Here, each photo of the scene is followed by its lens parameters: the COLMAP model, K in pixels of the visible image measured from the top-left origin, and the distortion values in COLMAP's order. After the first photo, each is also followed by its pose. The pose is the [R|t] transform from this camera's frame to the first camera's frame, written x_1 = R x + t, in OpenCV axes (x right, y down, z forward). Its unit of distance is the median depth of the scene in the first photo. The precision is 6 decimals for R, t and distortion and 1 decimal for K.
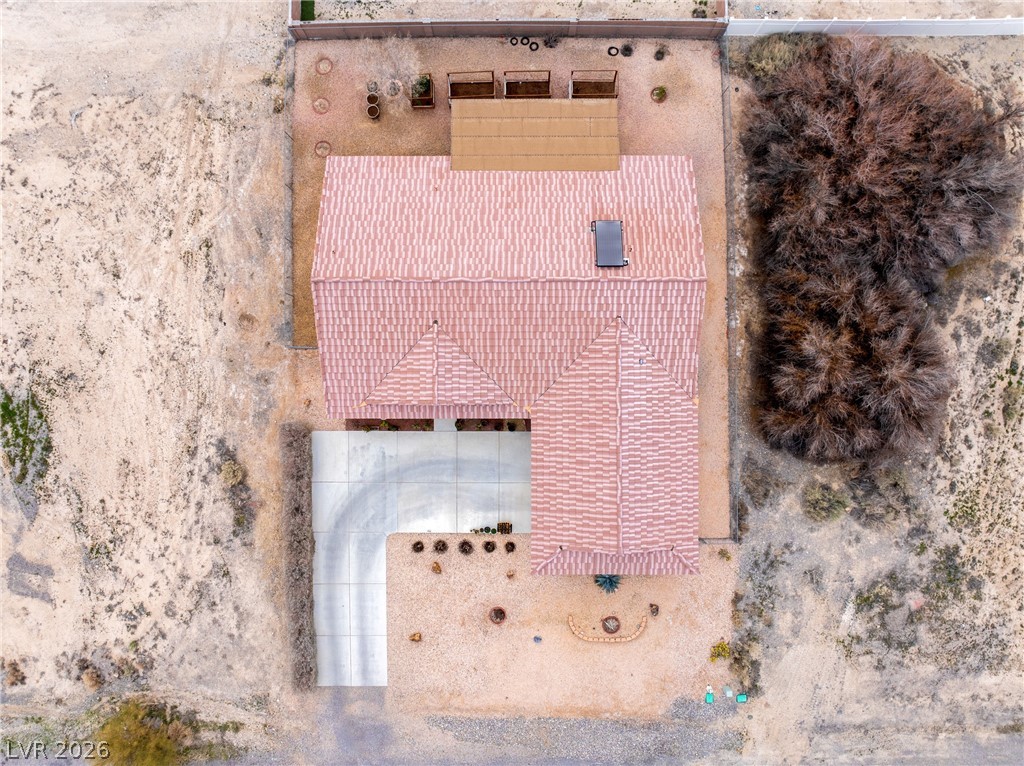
lens RADIAL K [[720.6, 0, 512.0], [0, 720.6, 383.0], [0, 0, 1]] dist [-0.000147, 0.000491]
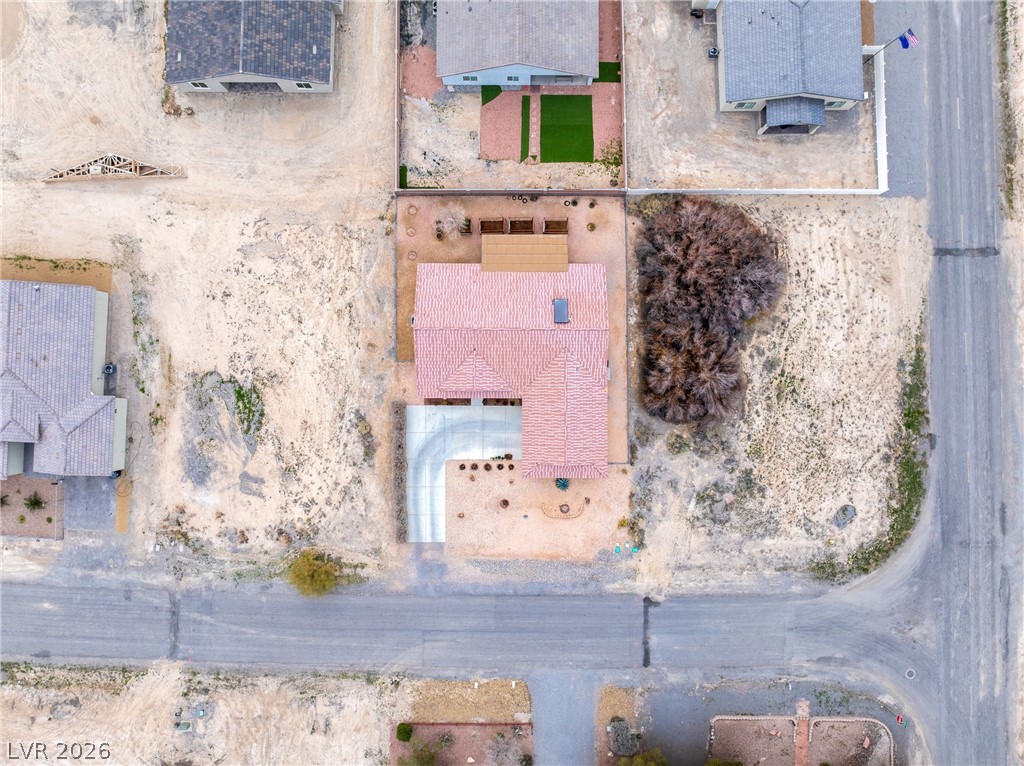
lens RADIAL K [[720.6, 0, 512.0], [0, 720.6, 383.0], [0, 0, 1]] dist [-0.000147, 0.000491]
pose [[0.999993, 0.003482, 0.000968, -0.002982], [-0.003478, 0.999987, -0.003820, 0.013995], [-0.000981, 0.003817, 0.999992, -0.869068]]
